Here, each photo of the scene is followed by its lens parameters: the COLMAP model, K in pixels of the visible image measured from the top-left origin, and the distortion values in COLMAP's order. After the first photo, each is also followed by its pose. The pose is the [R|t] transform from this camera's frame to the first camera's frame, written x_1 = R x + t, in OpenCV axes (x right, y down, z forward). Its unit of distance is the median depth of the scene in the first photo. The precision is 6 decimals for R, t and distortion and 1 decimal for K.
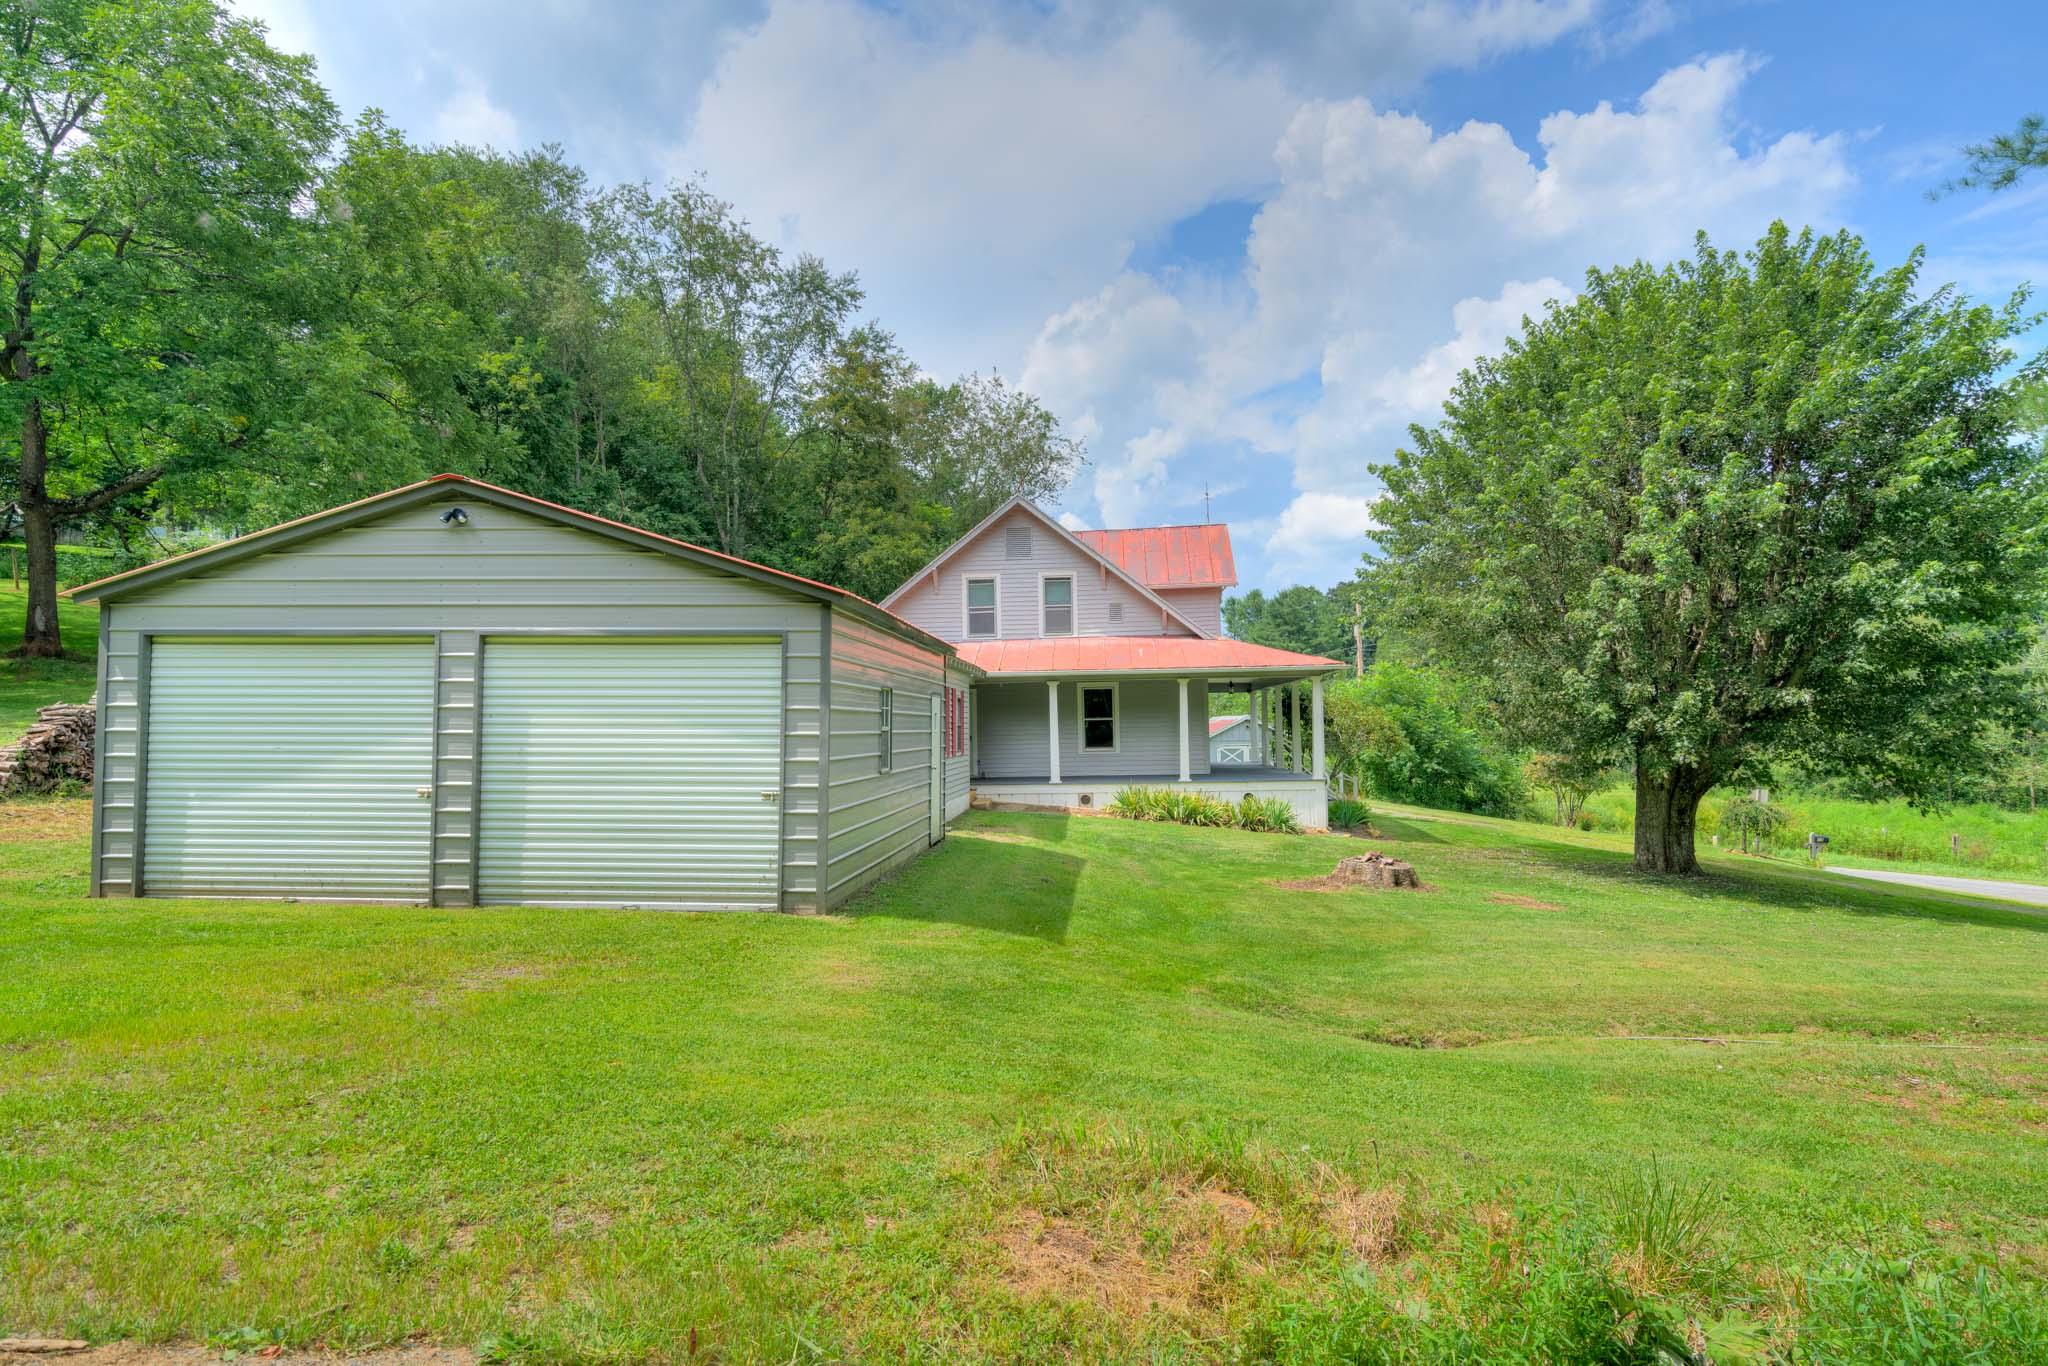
lens RADIAL K [[1252.5, 0, 1024.0], [0, 1252.5, 683.0], [0, 0, 1]] dist [0.003001, 0.004679]
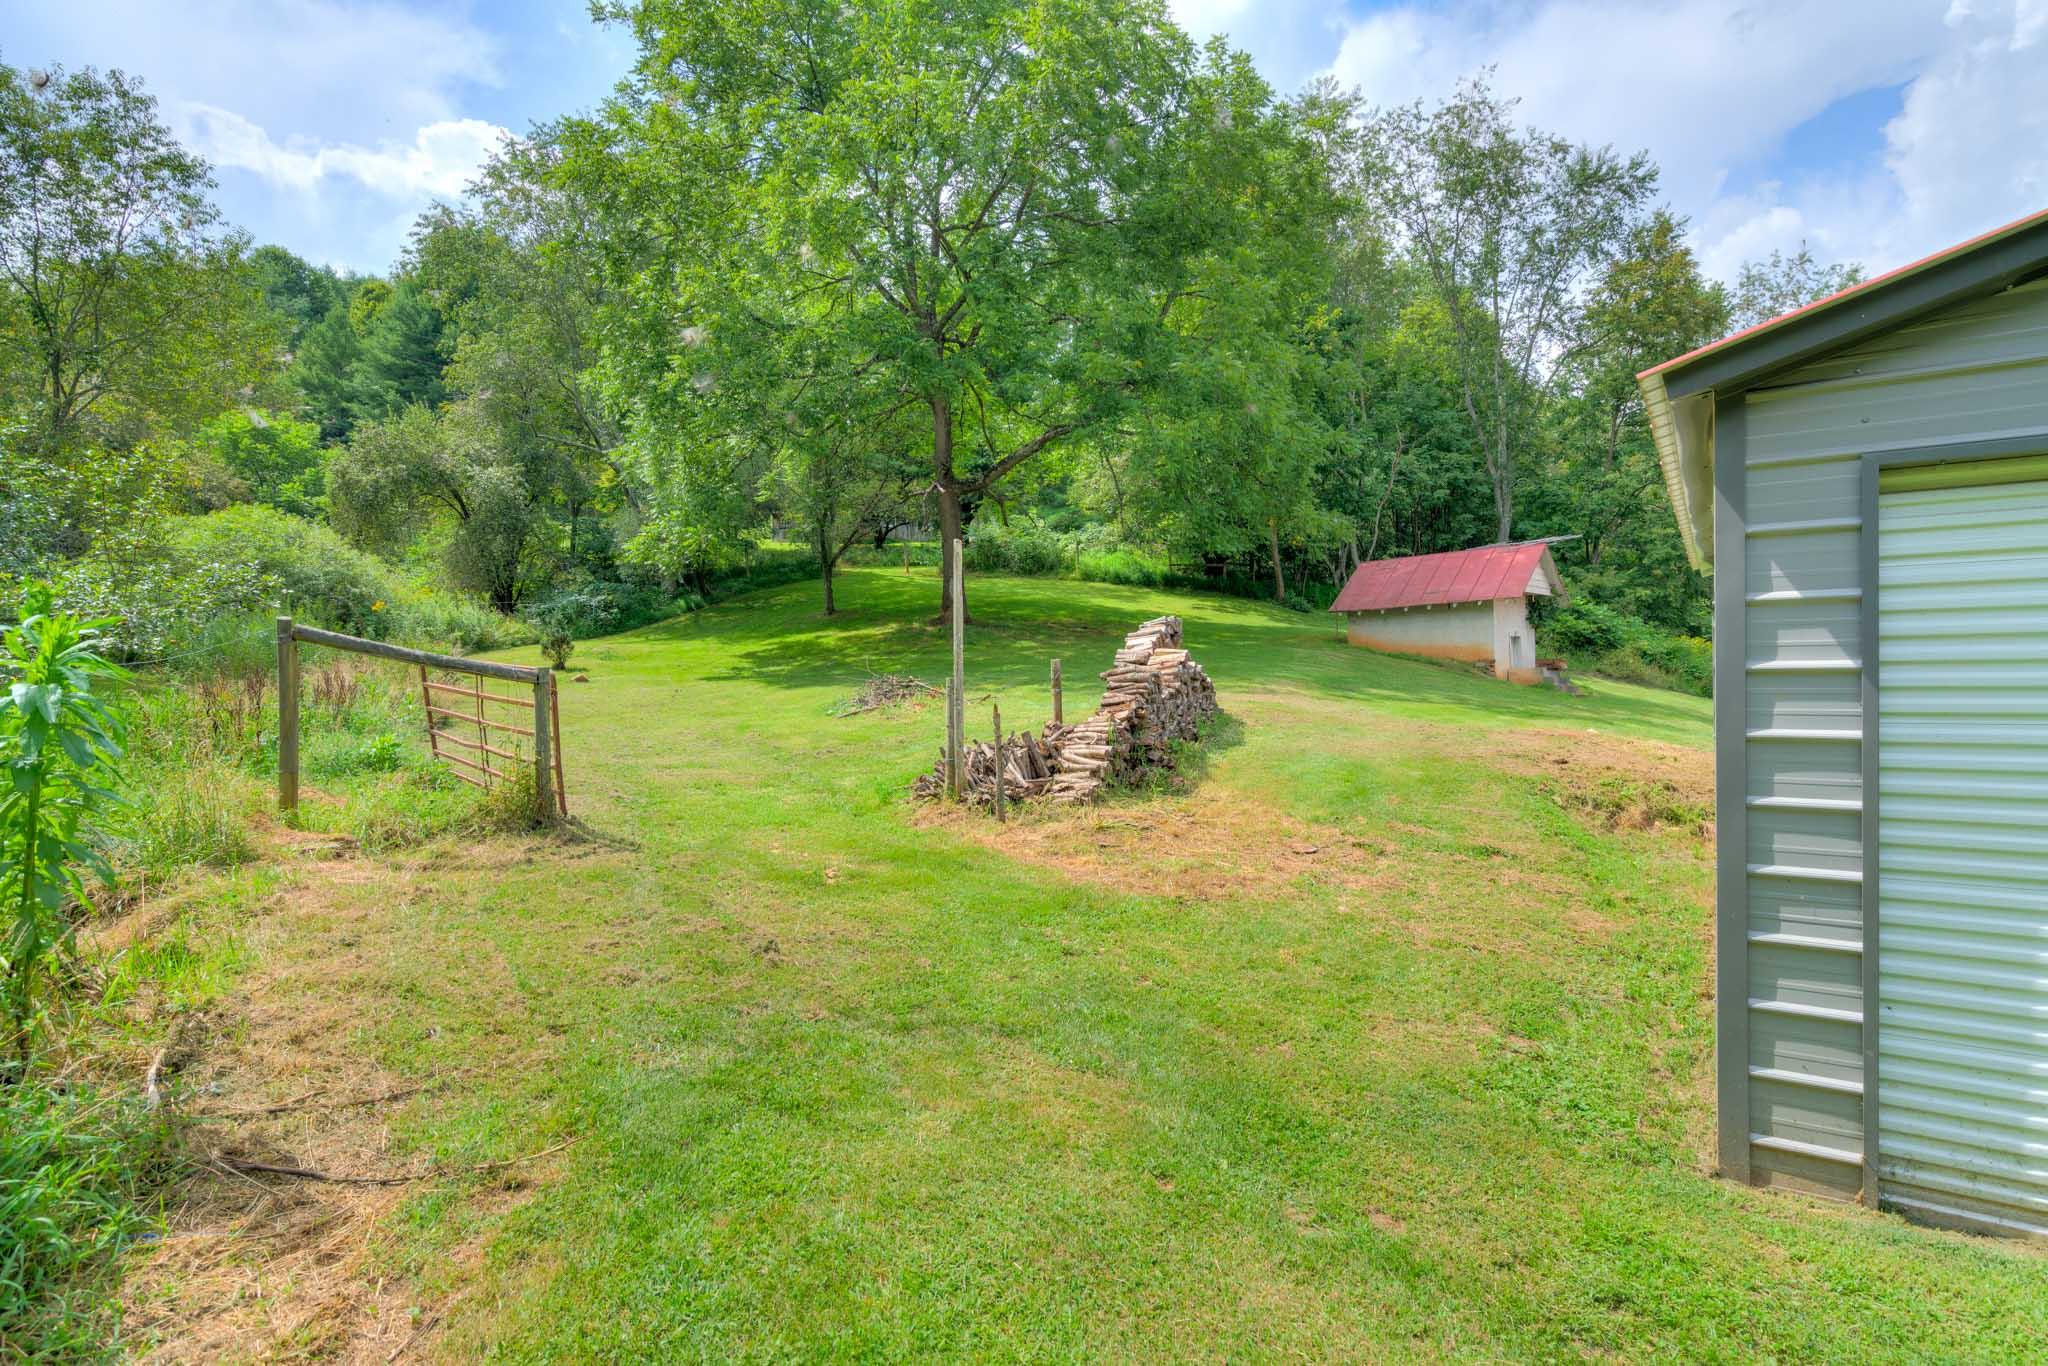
lens RADIAL K [[1078.3, 0, 1024.0], [0, 1078.3, 683.0], [0, 0, 1]] dist [-0.000313, 0.000056]
pose [[0.866737, -0.011641, -0.498629, -0.152331], [0.033431, 0.998835, 0.034791, 0.000806], [0.497643, -0.046824, 0.866117, 0.124609]]
